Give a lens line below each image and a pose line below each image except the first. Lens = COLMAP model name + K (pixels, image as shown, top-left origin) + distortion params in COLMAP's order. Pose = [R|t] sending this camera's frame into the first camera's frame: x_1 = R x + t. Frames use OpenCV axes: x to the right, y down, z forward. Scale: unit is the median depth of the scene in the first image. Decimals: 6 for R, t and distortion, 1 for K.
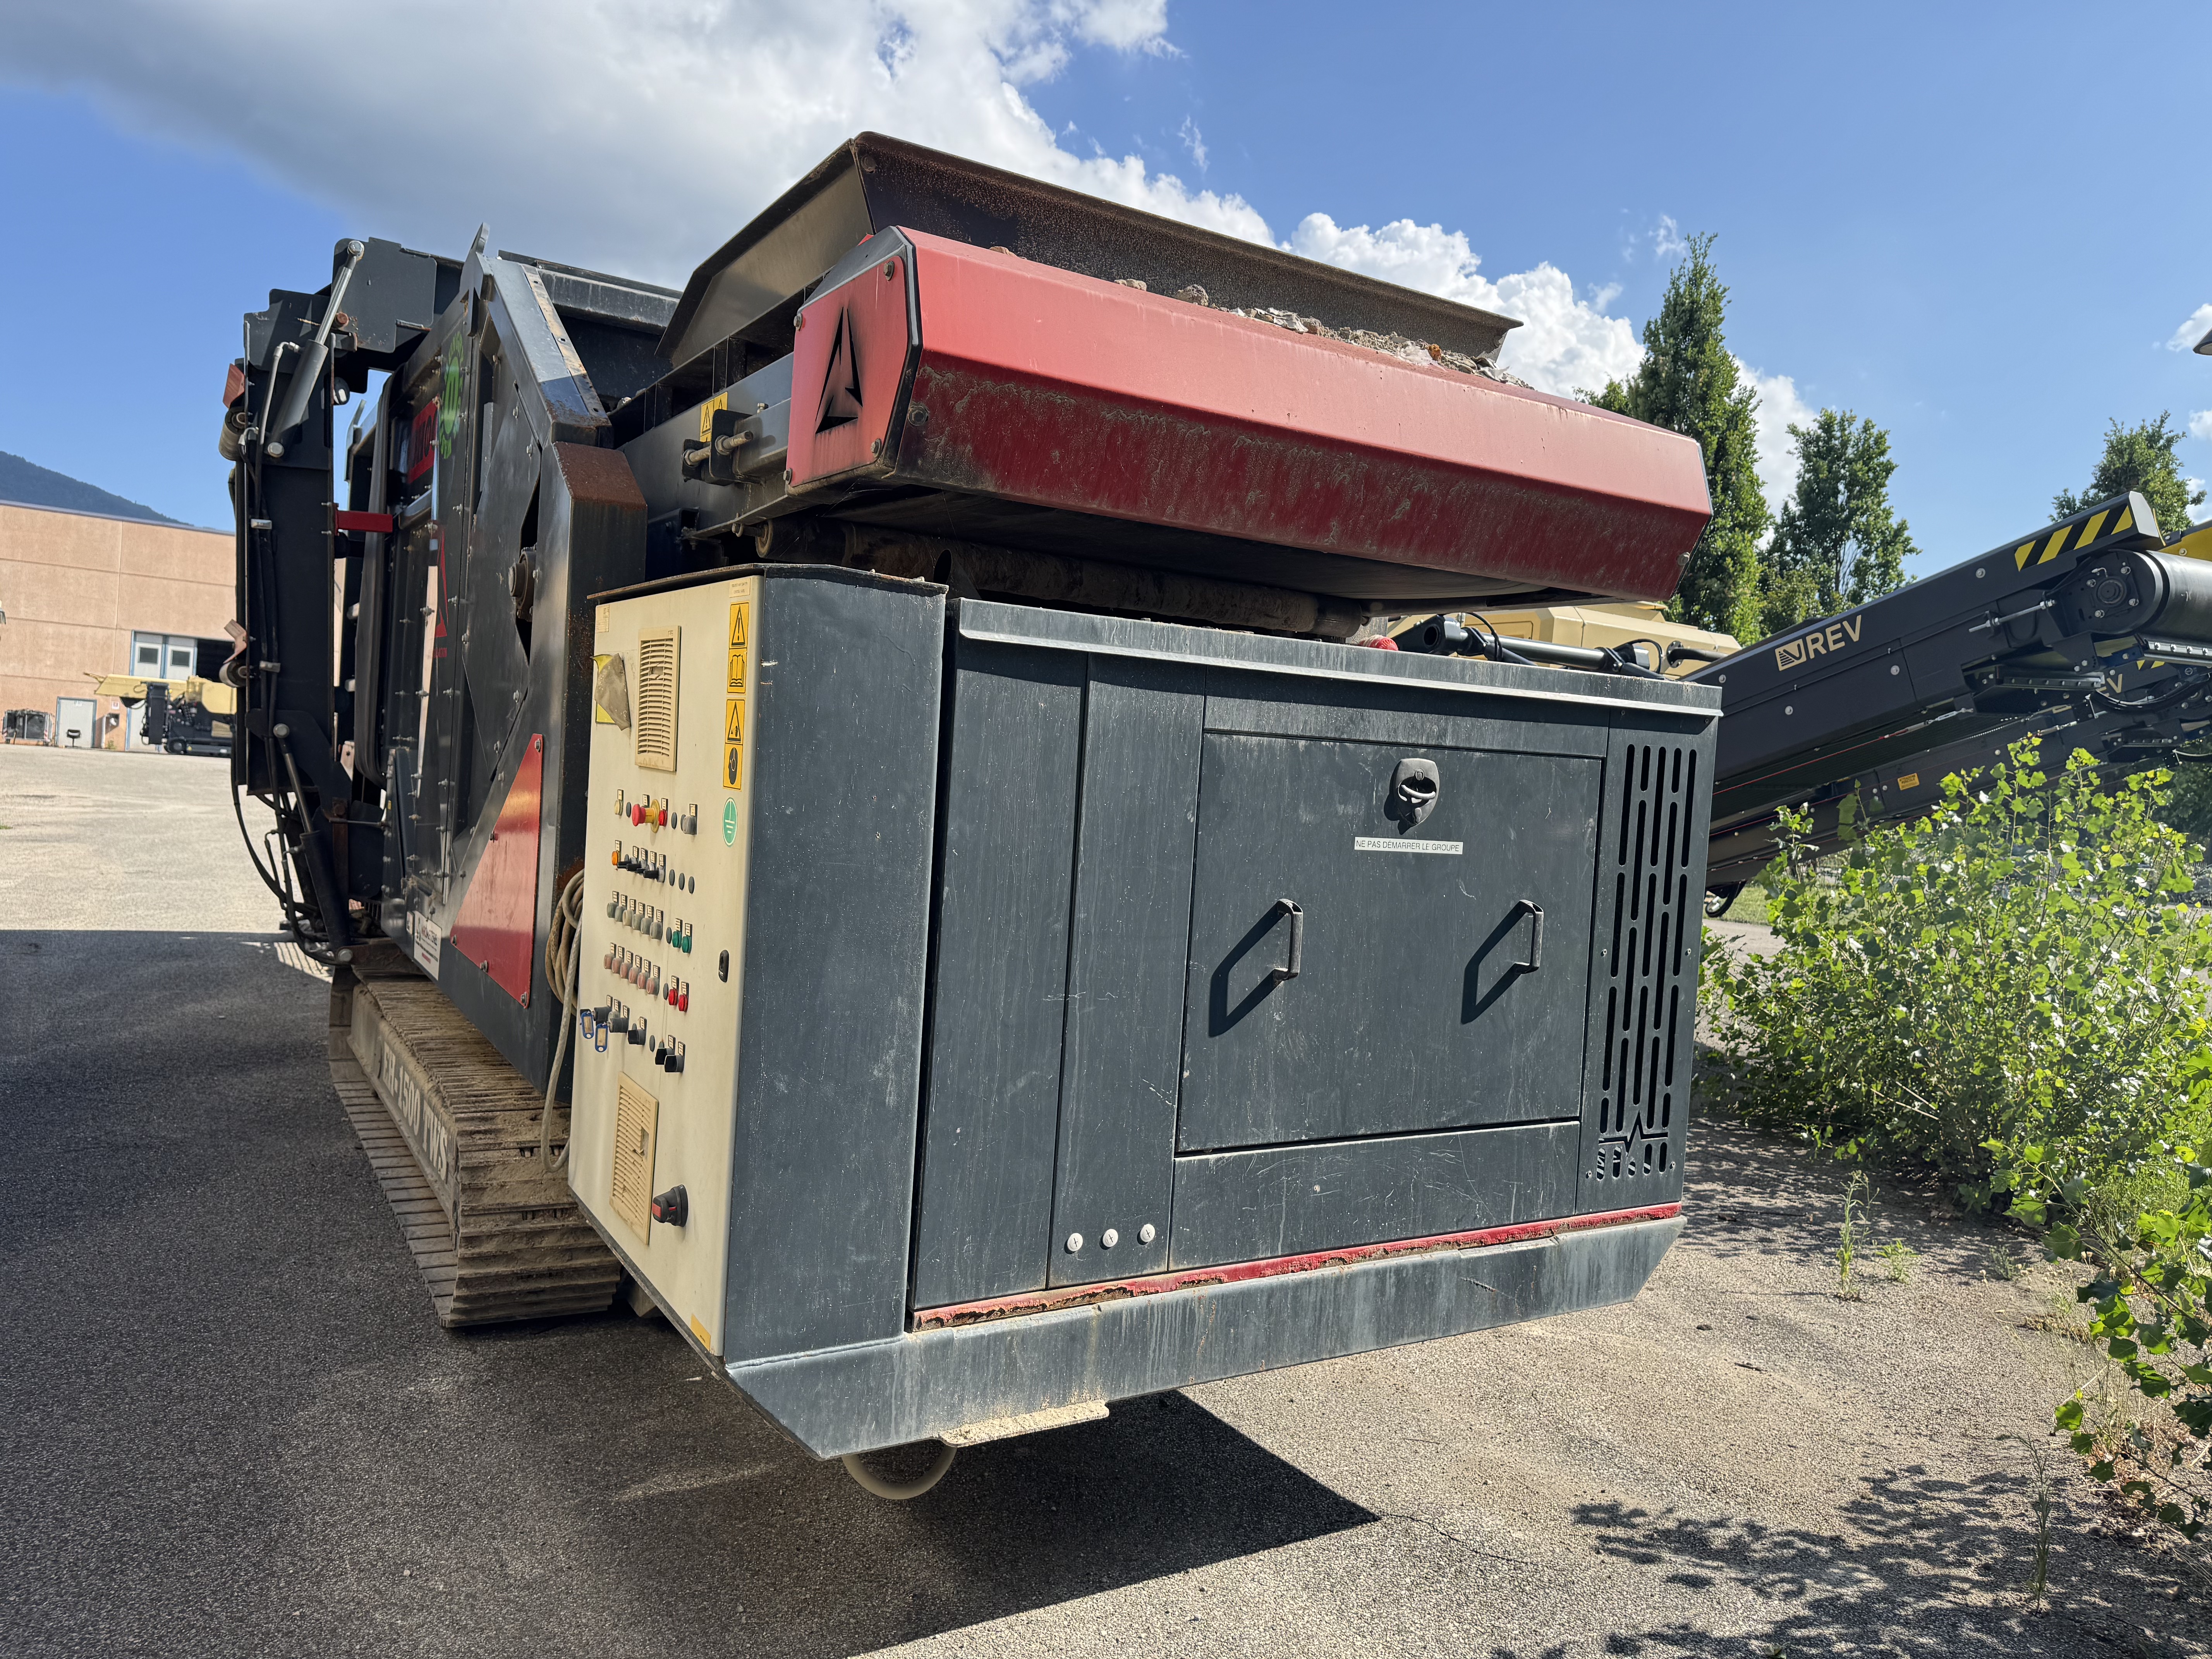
lens RADIAL K [[1559.5, 0, 1106.9], [0, 1559.5, 832.2], [0, 0, 1]] dist [-0.003490, 0.000097]
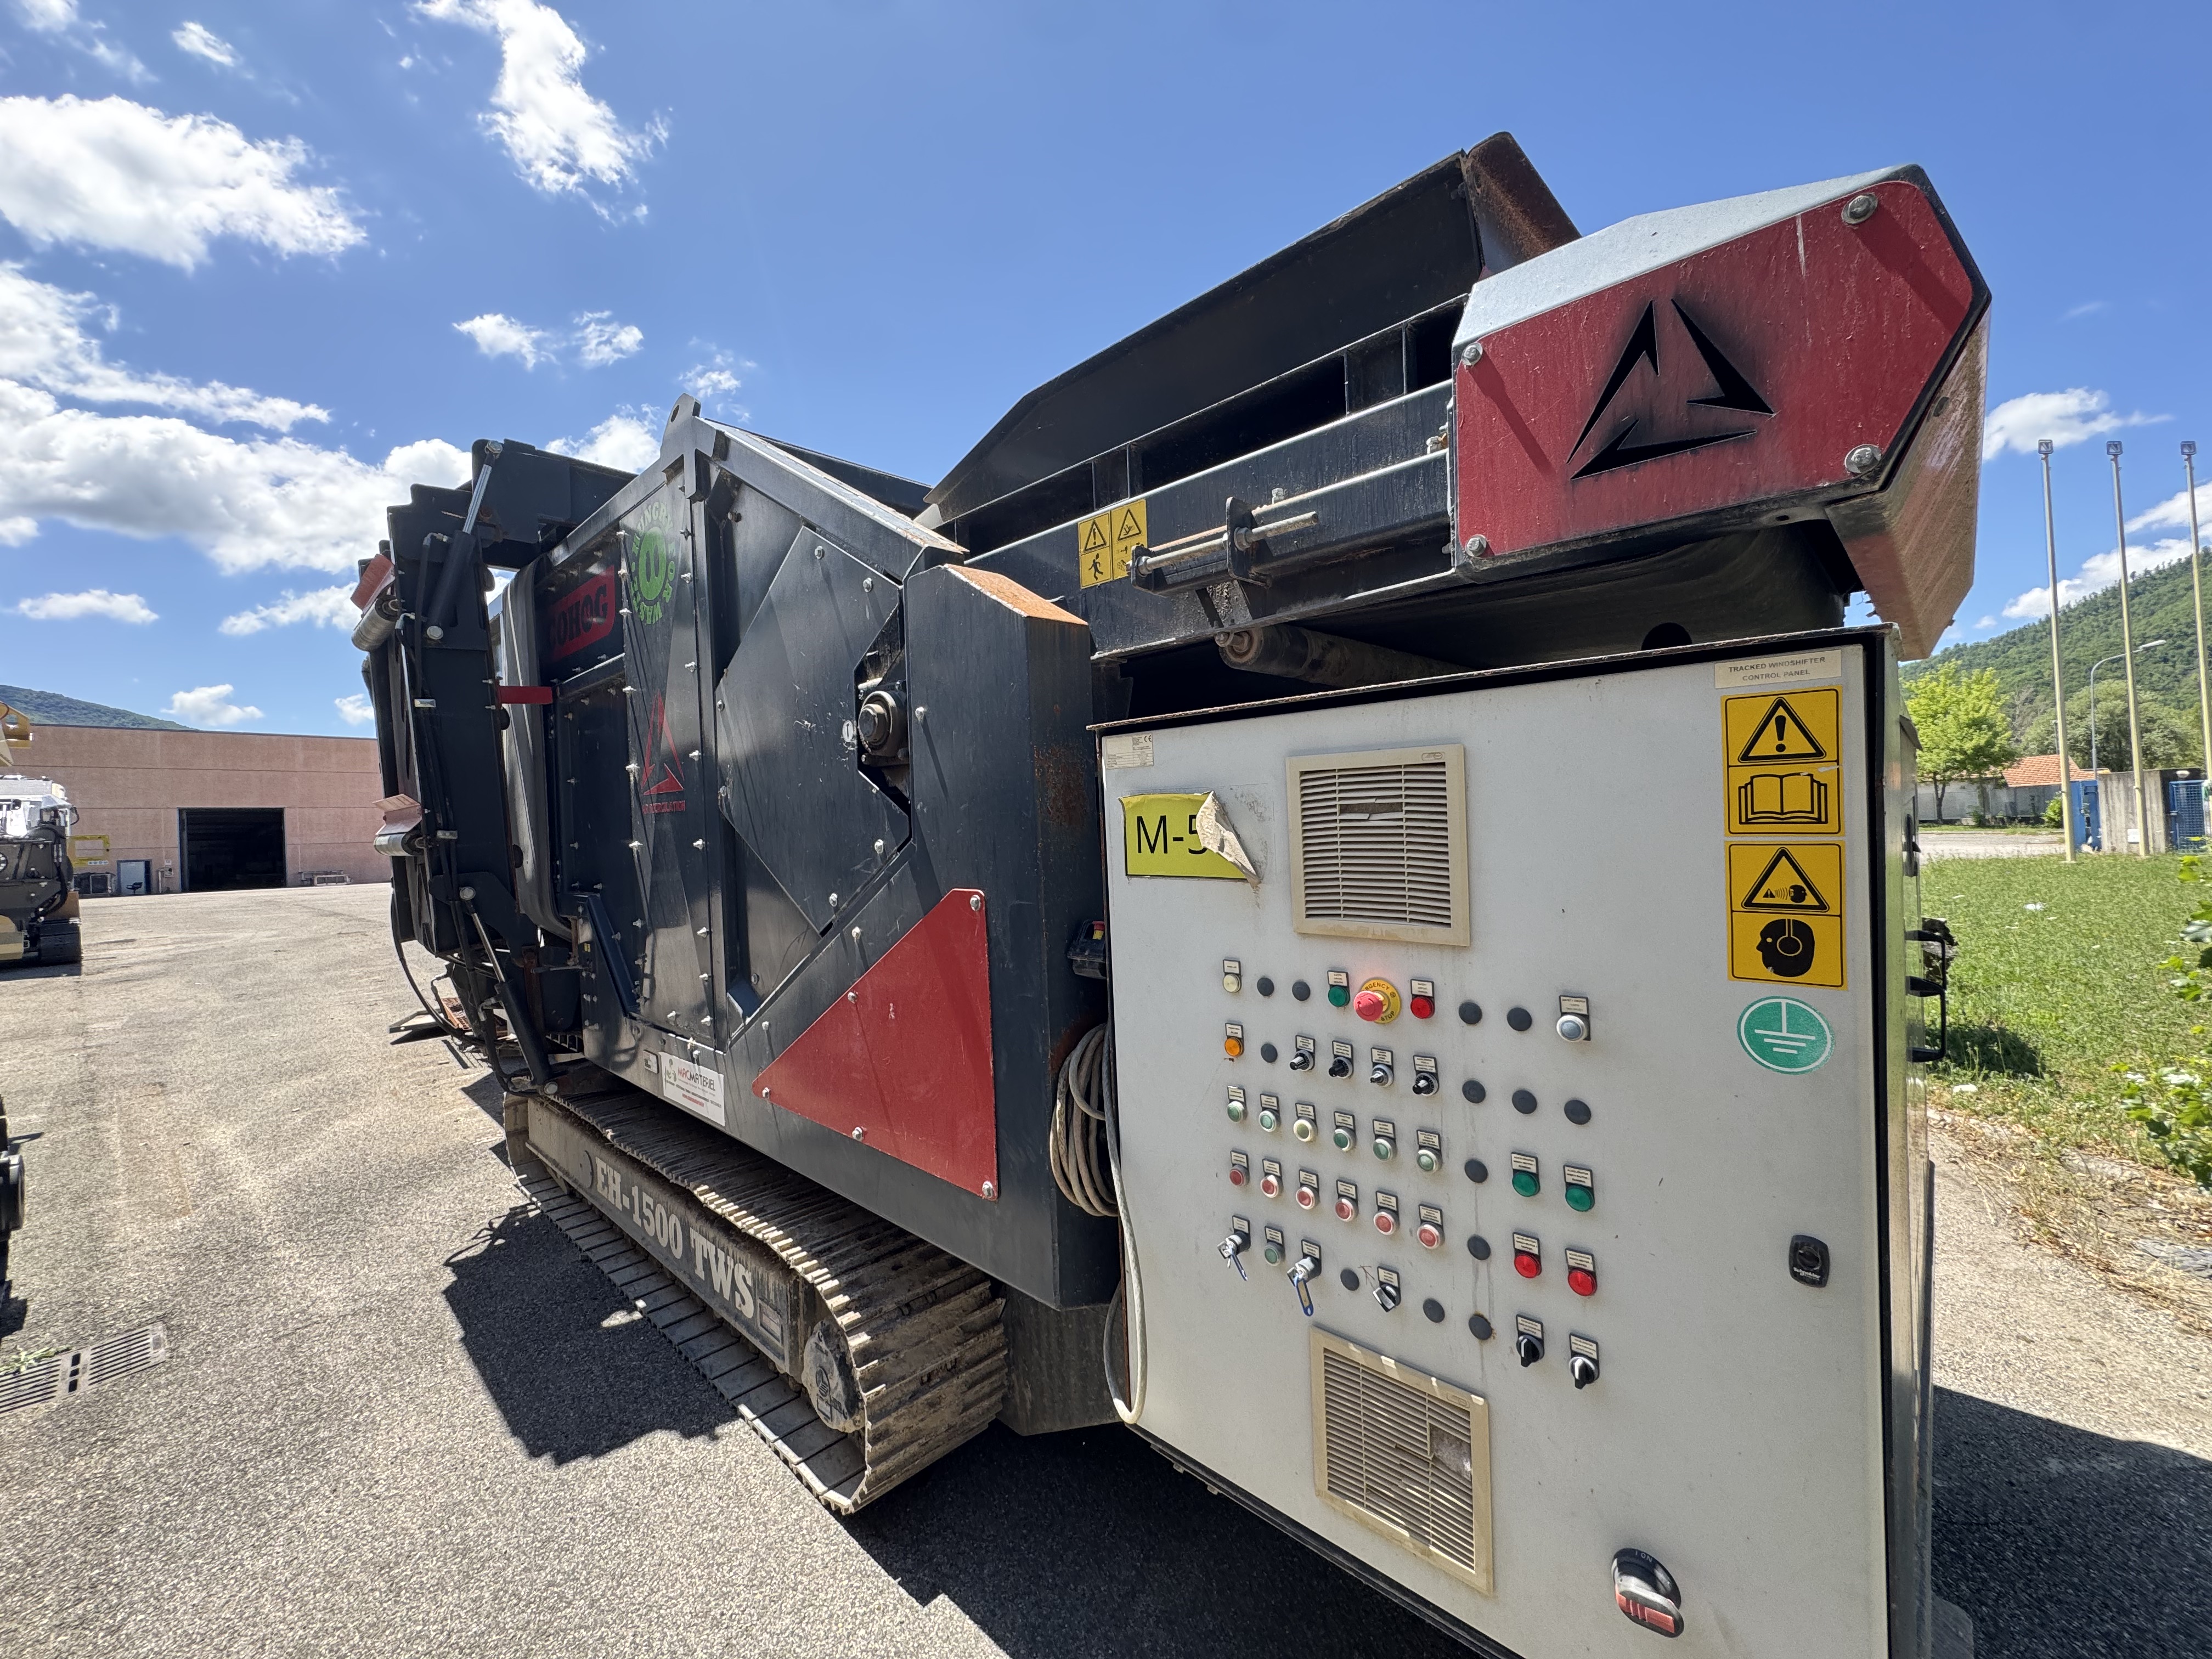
lens RADIAL K [[887.1, 0, 1101.7], [0, 887.1, 834.5], [0, 0, 1]] dist [0.002878, -0.000005]
pose [[0.964096, -0.112620, 0.240490, -0.249397], [0.117435, 0.993064, -0.005738, -0.050330], [-0.238176, 0.033774, 0.970635, 0.298795]]
